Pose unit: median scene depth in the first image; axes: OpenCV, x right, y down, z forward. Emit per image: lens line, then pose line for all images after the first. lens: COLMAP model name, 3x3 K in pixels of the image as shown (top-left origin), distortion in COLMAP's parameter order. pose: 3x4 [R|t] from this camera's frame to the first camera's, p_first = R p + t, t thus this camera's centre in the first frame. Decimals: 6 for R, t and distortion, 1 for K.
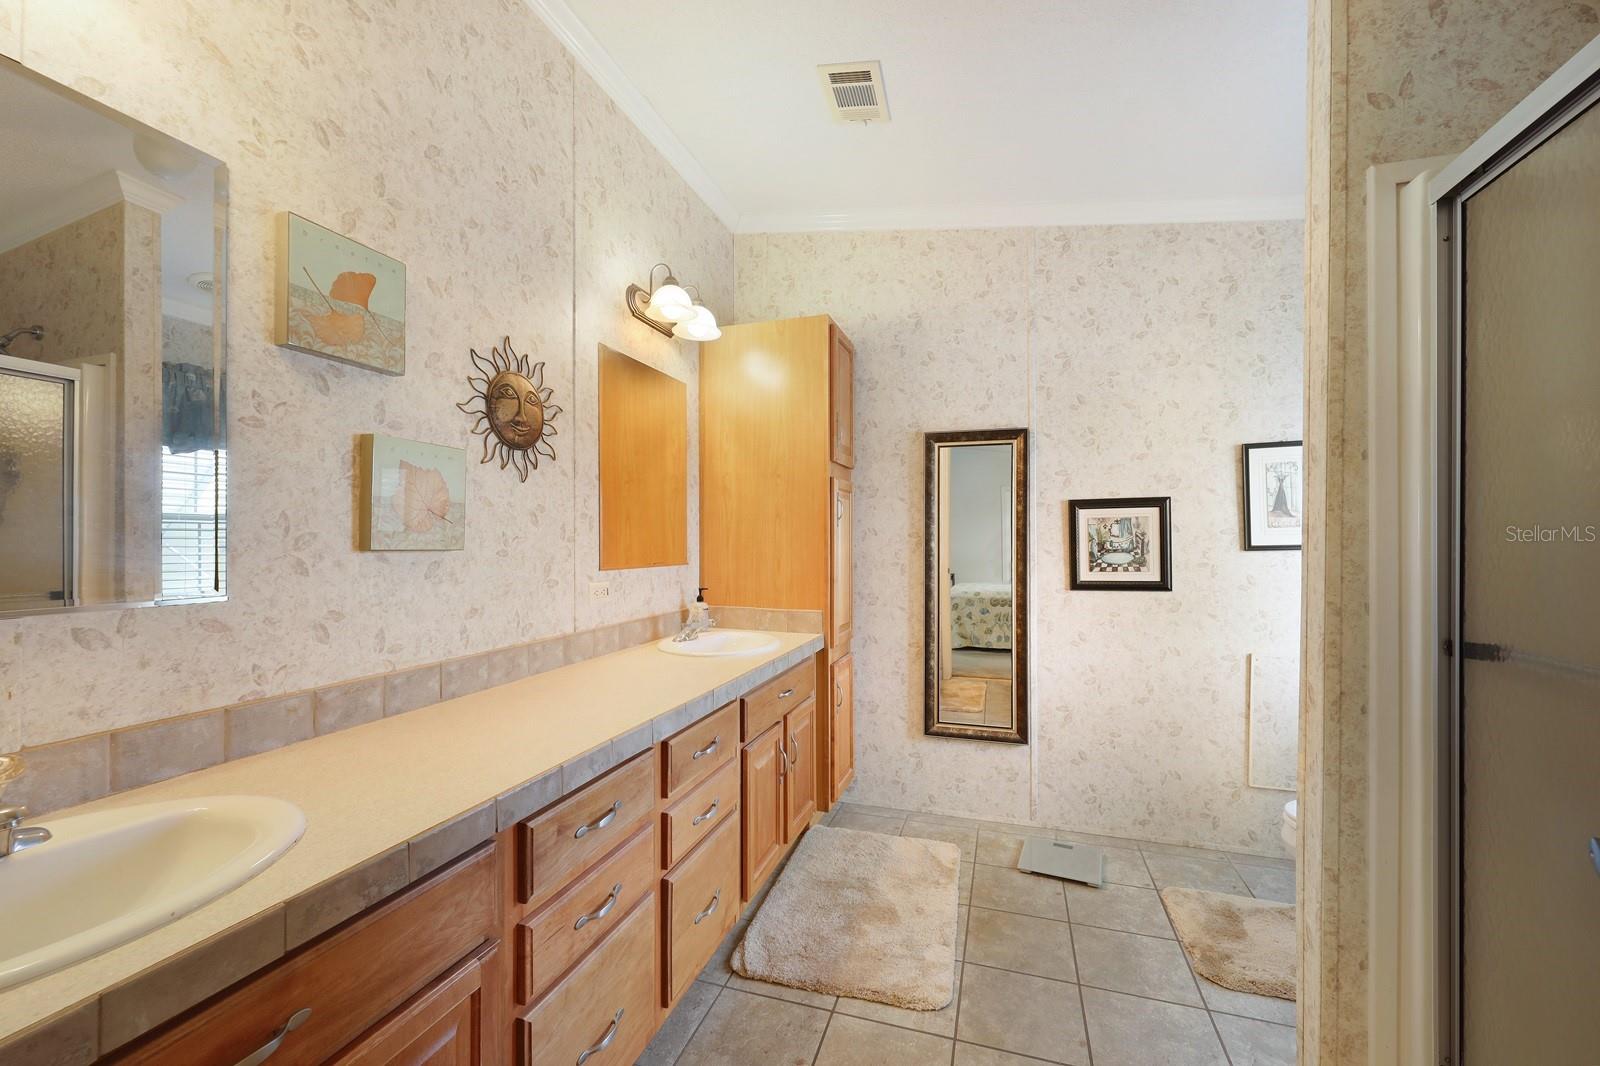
lens RADIAL K [[650.1, 0, 800.0], [0, 650.1, 538.3], [0, 0, 1]] dist [-0.001082, 0.000457]
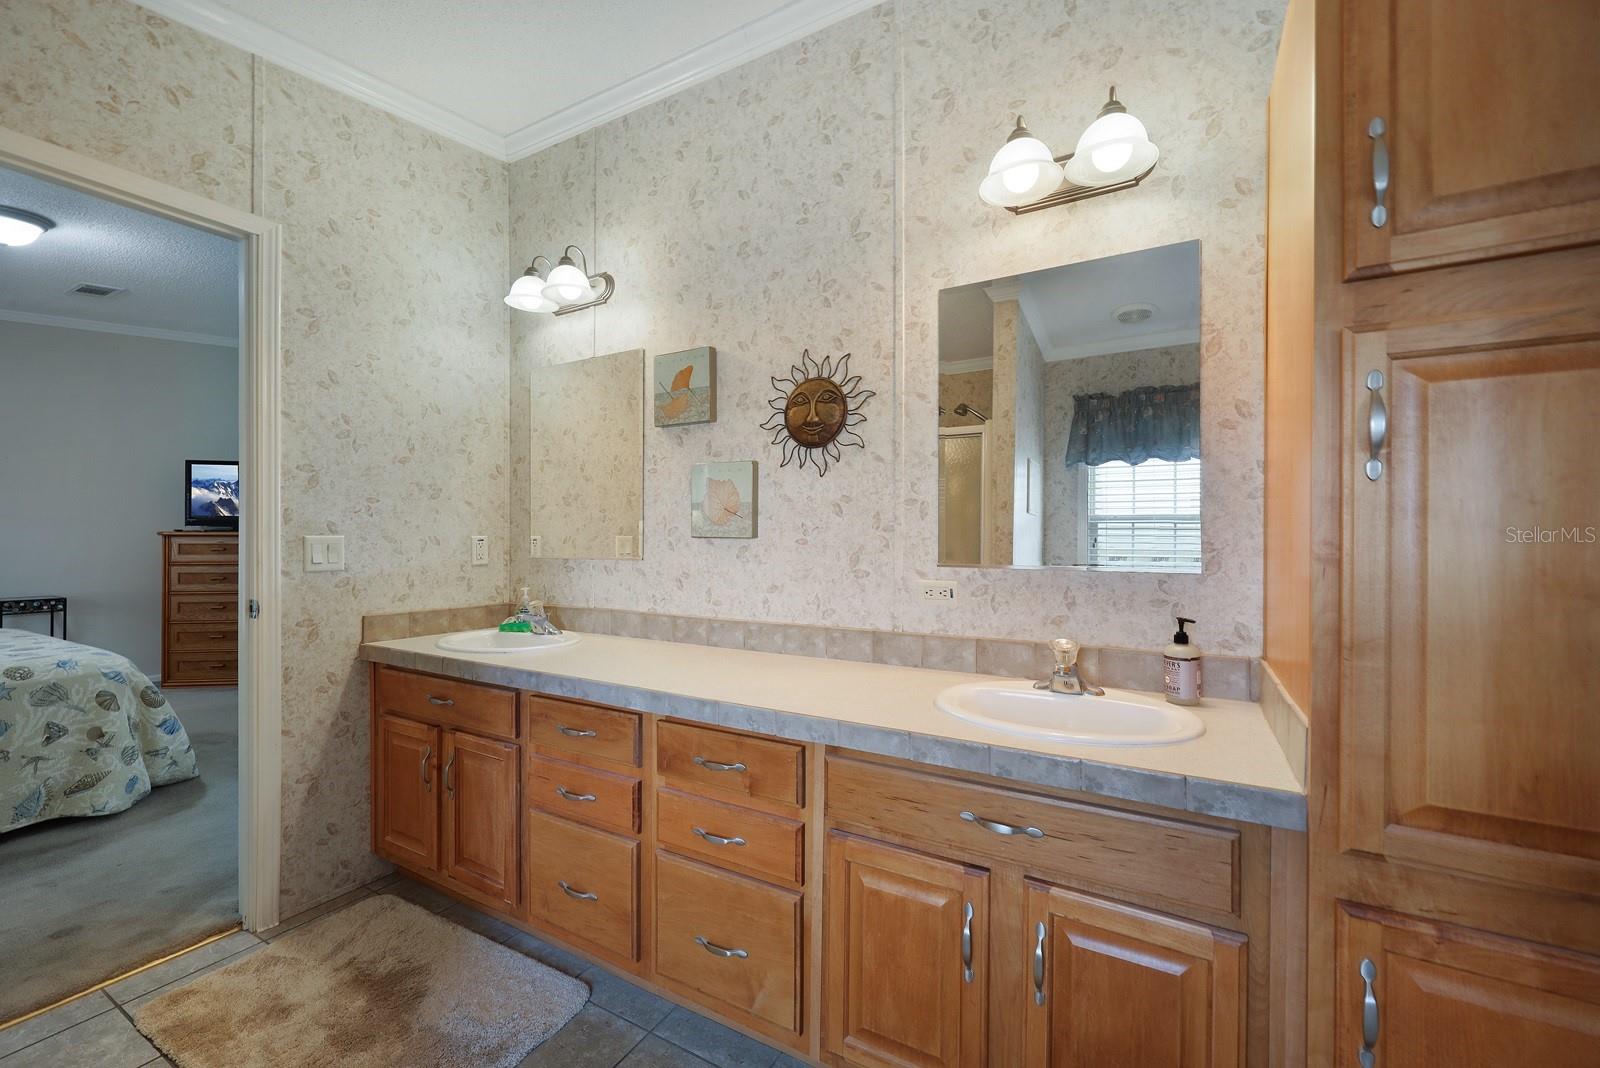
lens RADIAL K [[650.1, 0, 795.4], [0, 650.1, 540.5], [0, 0, 1]] dist [-0.001082, 0.000457]
pose [[-0.208204, -0.001445, -0.978084, 0.682488], [-0.001050, 0.999999, -0.001254, 0.023147], [0.978085, 0.000766, -0.208206, 1.262448]]
